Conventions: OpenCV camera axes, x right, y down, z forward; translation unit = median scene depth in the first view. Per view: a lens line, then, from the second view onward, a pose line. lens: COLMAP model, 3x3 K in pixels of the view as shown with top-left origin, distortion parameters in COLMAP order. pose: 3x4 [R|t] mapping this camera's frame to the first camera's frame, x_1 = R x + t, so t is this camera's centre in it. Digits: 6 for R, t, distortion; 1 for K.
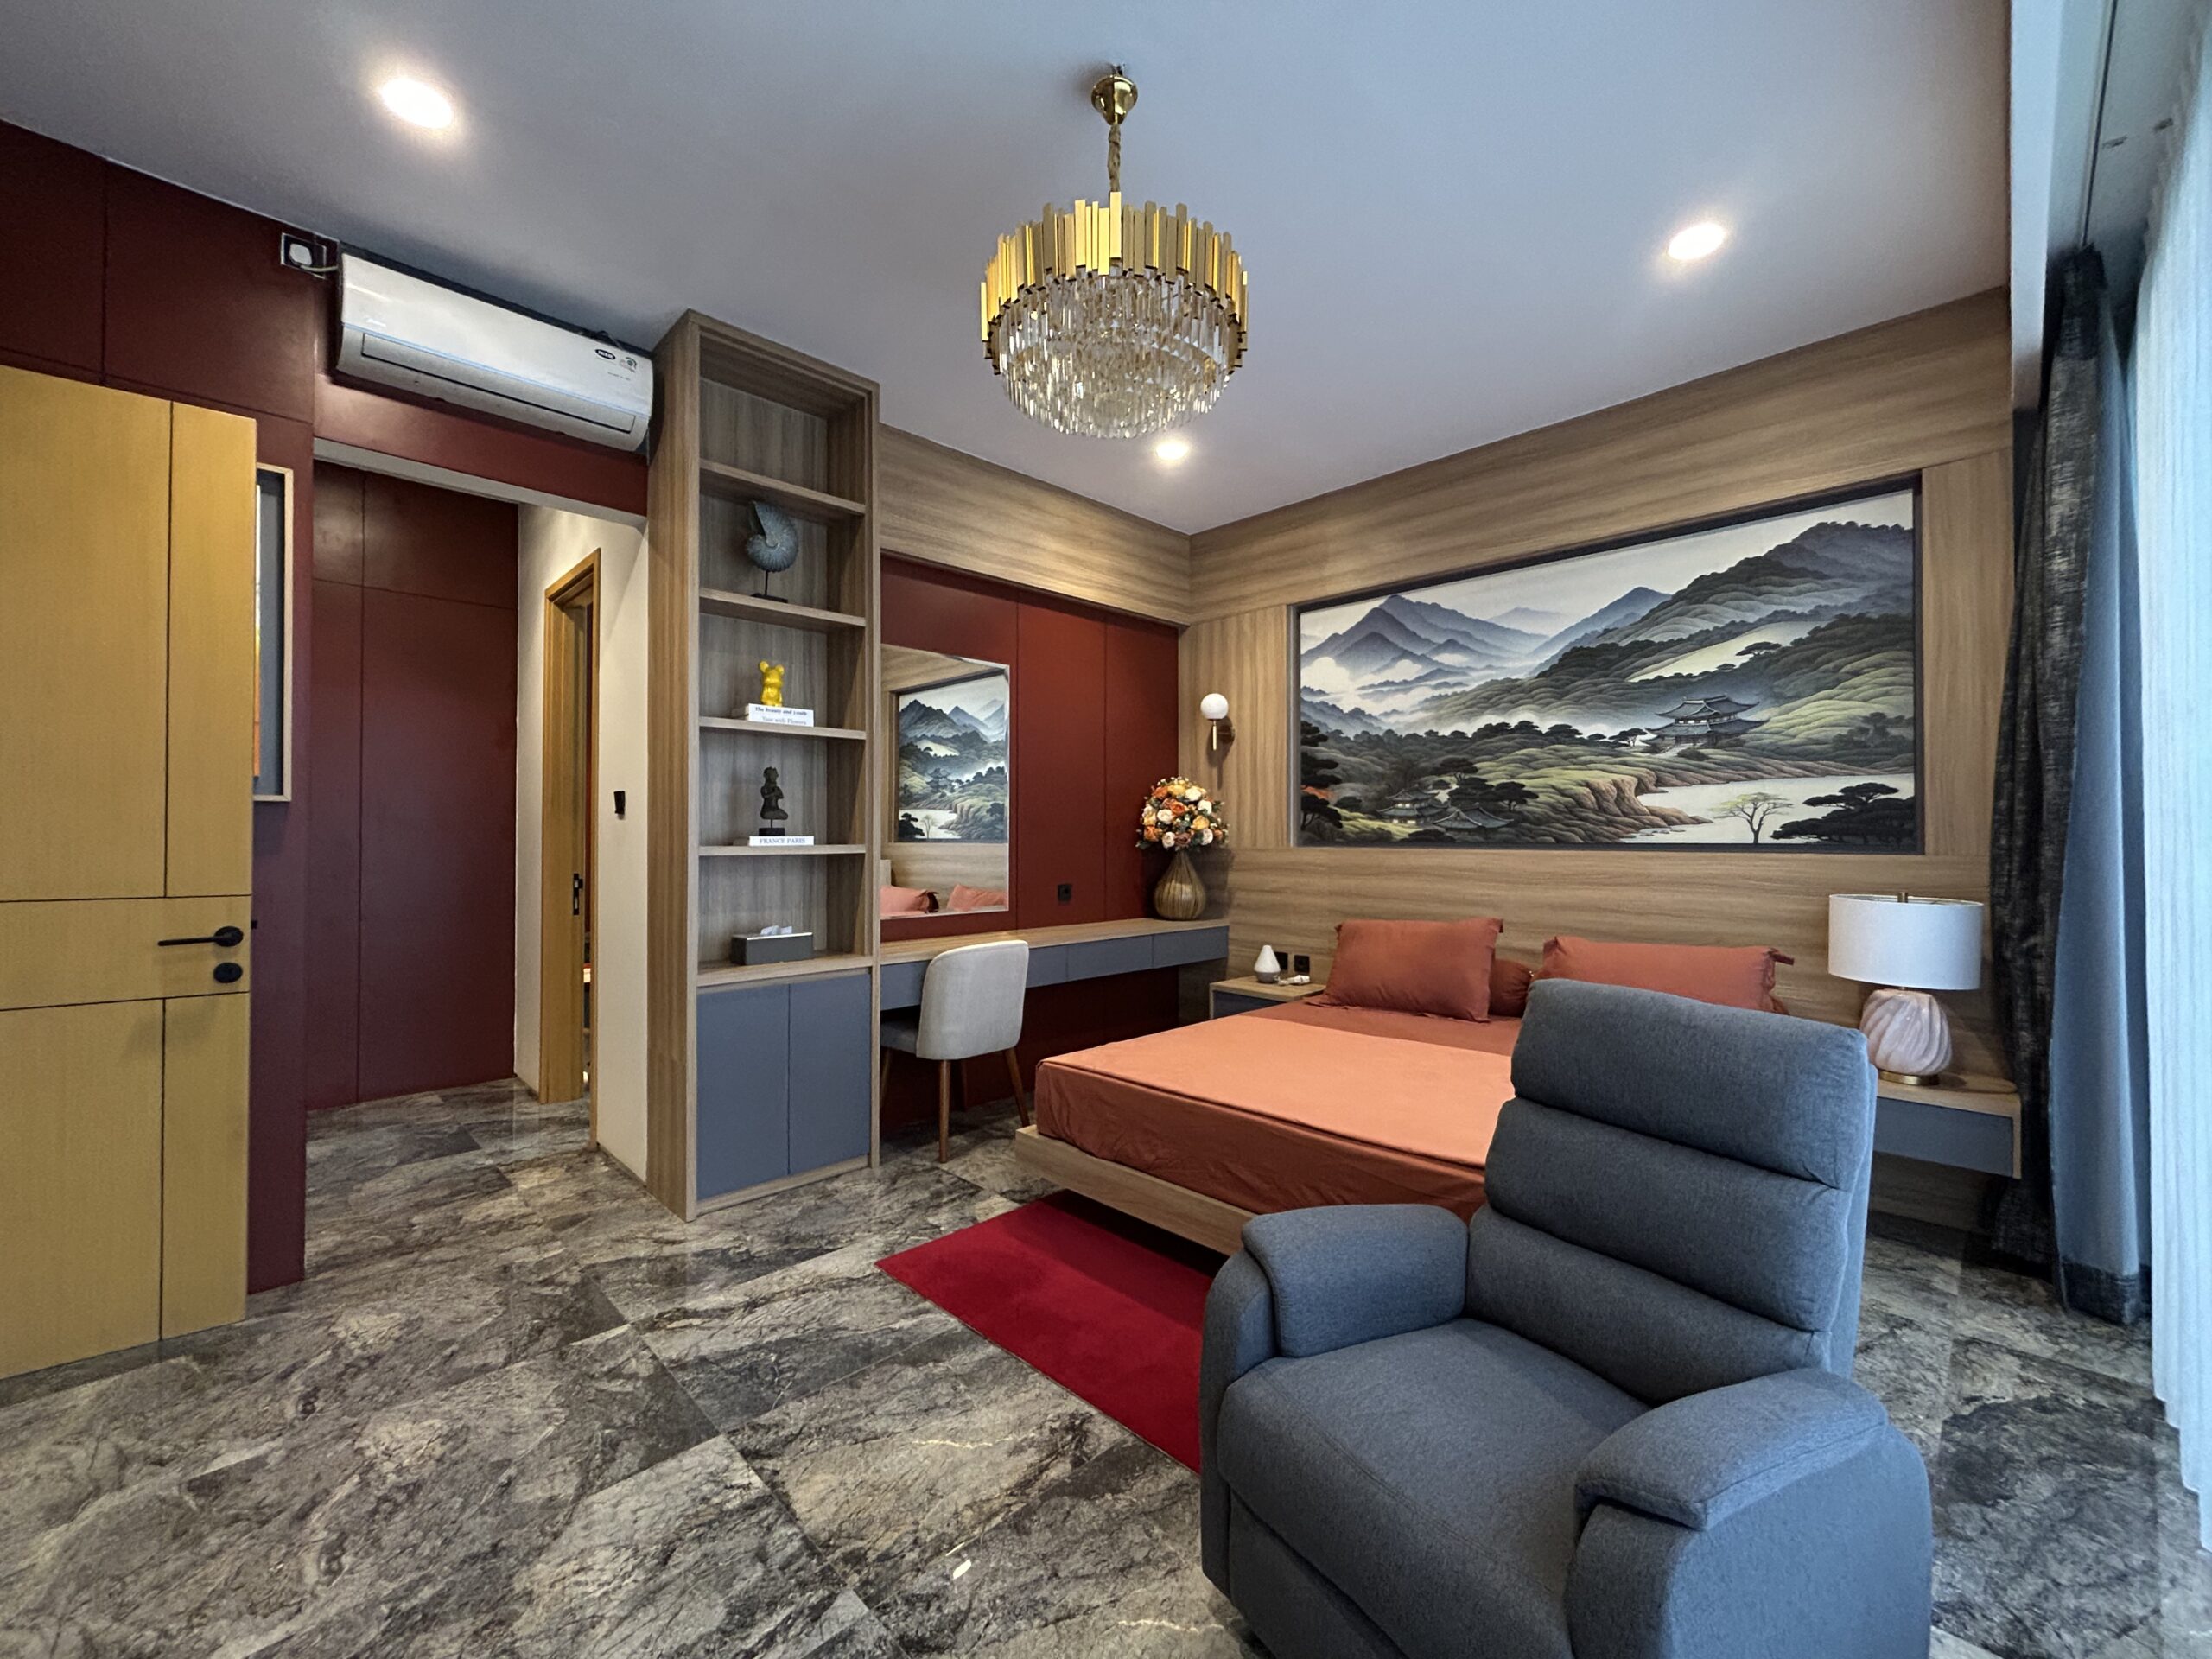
lens RADIAL K [[896.4, 0, 1112.4], [0, 896.4, 824.7], [0, 0, 1]] dist [-0.005637, 0.001749]
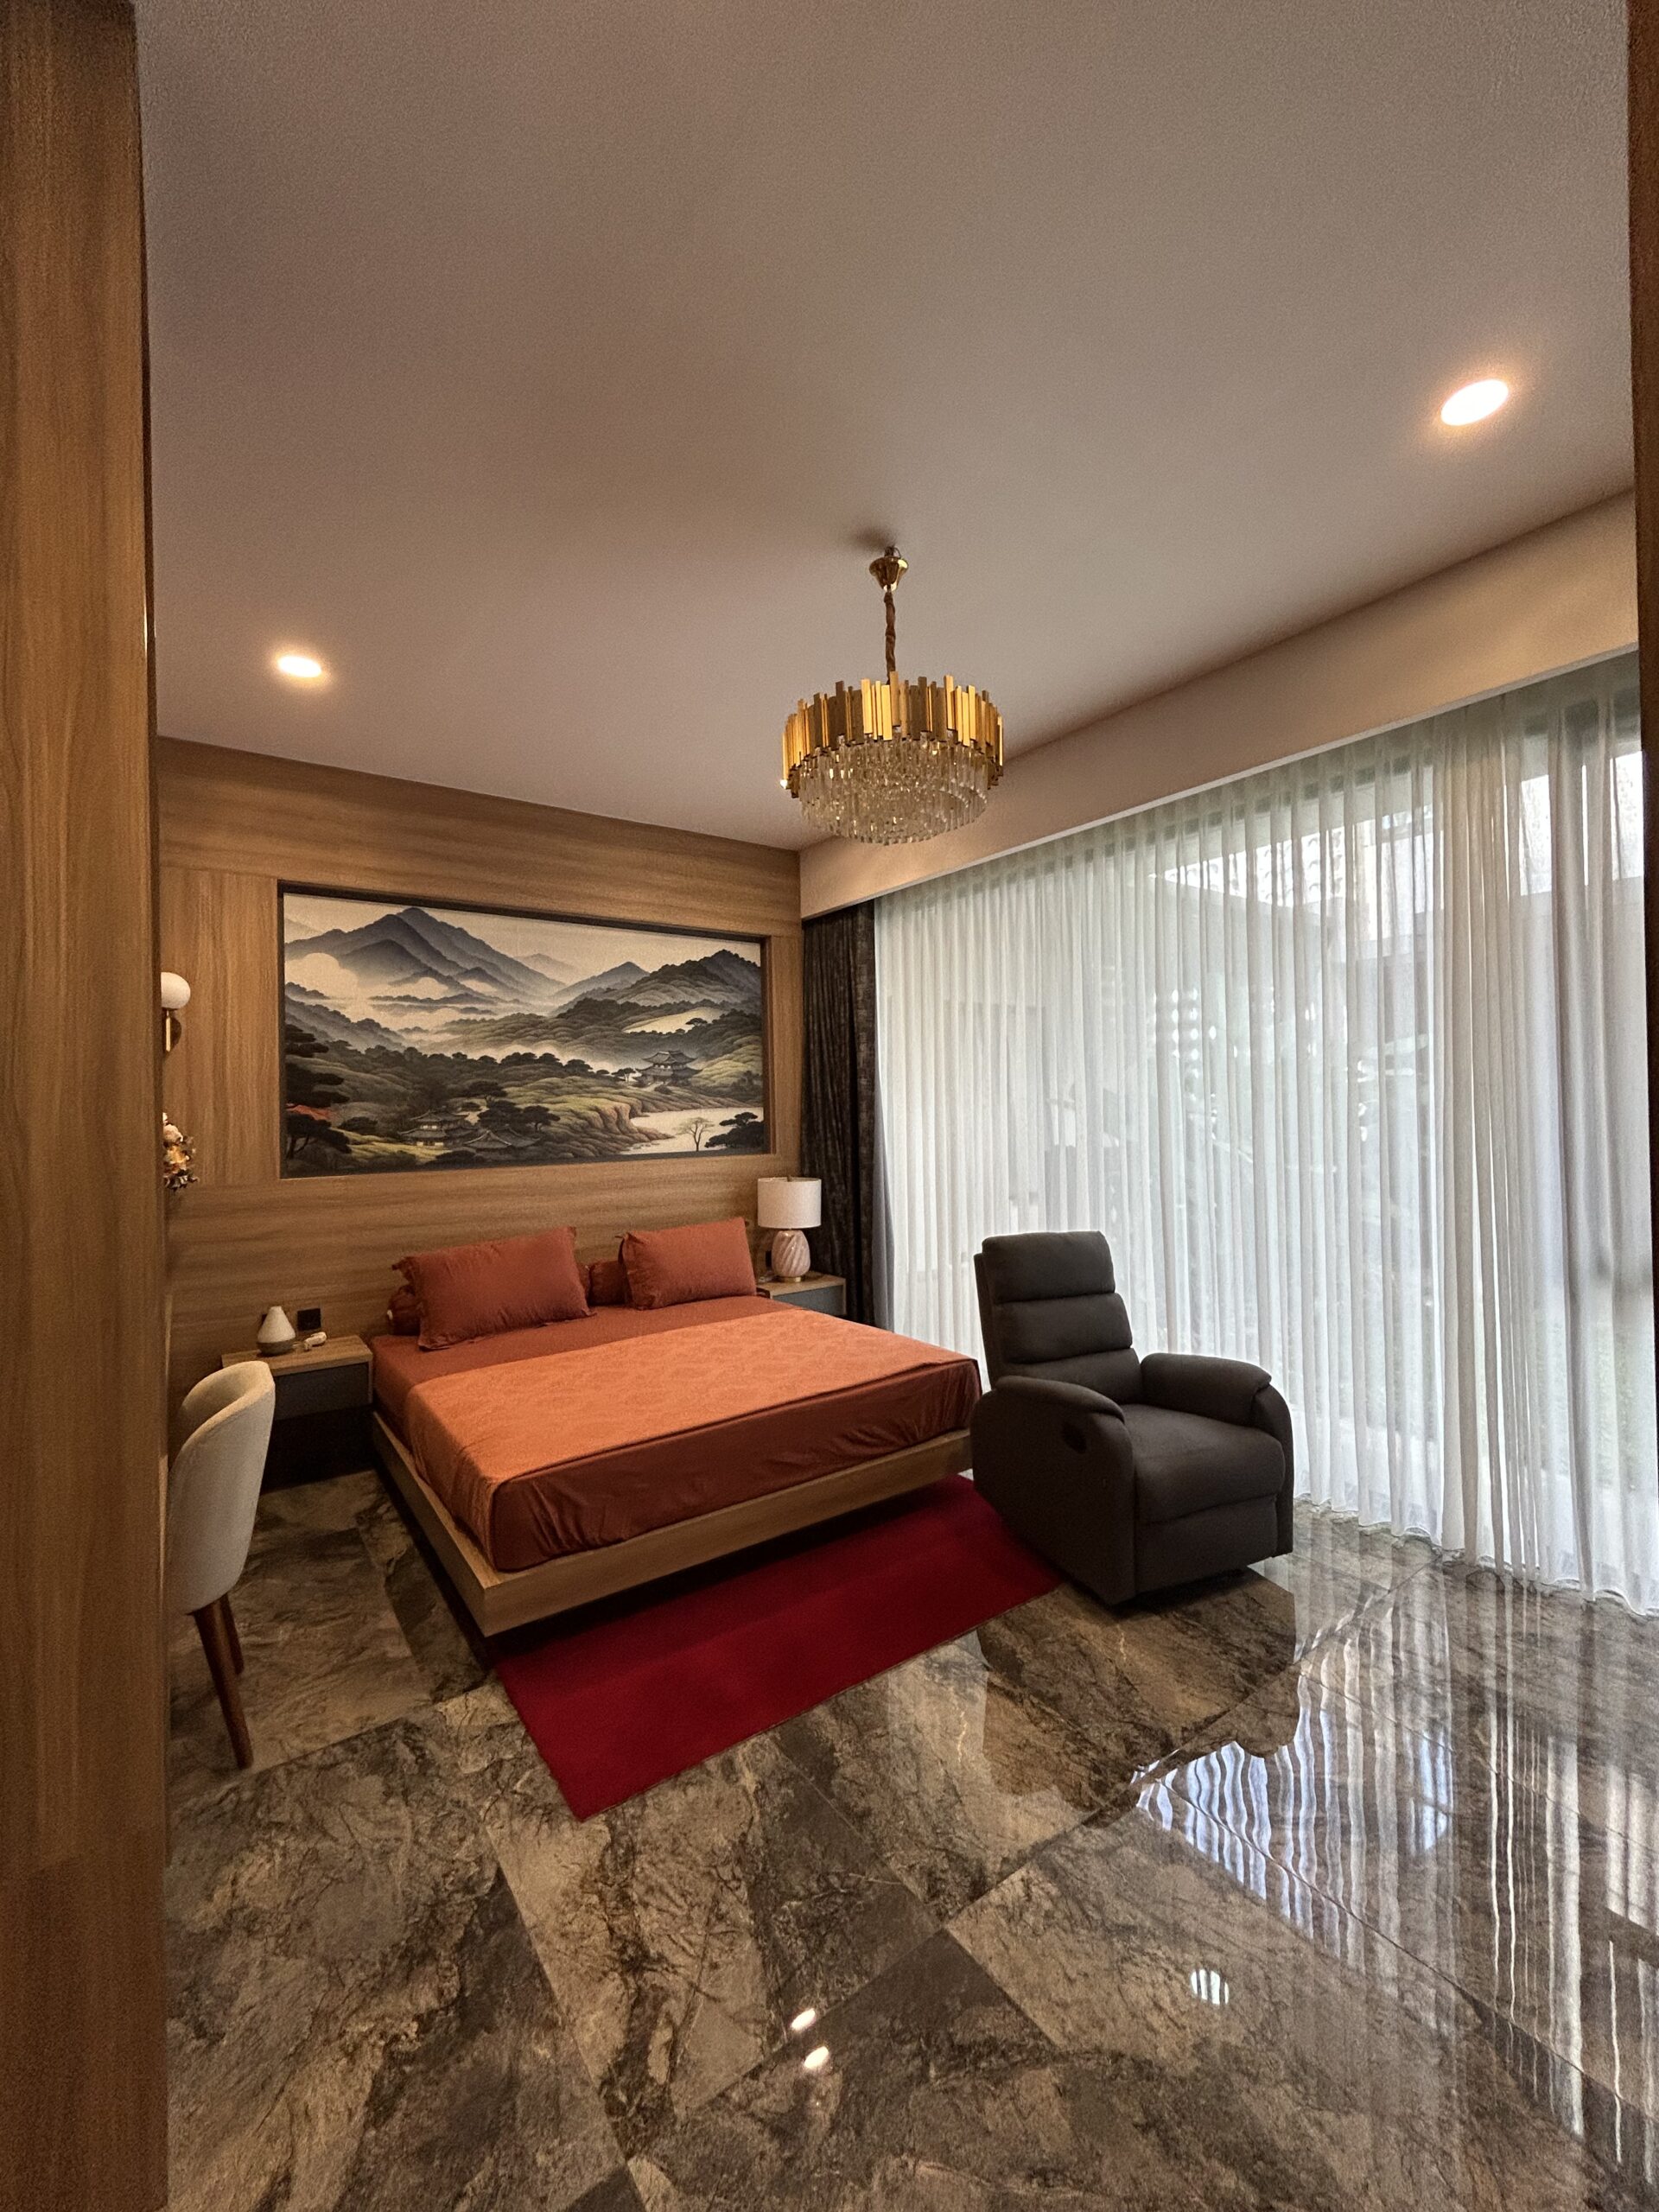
lens RADIAL K [[896.4, 0, 816.2], [0, 896.4, 1102.3], [0, 0, 1]] dist [-0.005637, 0.001749]
pose [[0.162549, 0.002013, 0.986698, -0.694774], [0.007556, 0.999966, -0.003284, -0.051668], [-0.986671, 0.007990, 0.162529, 0.524181]]
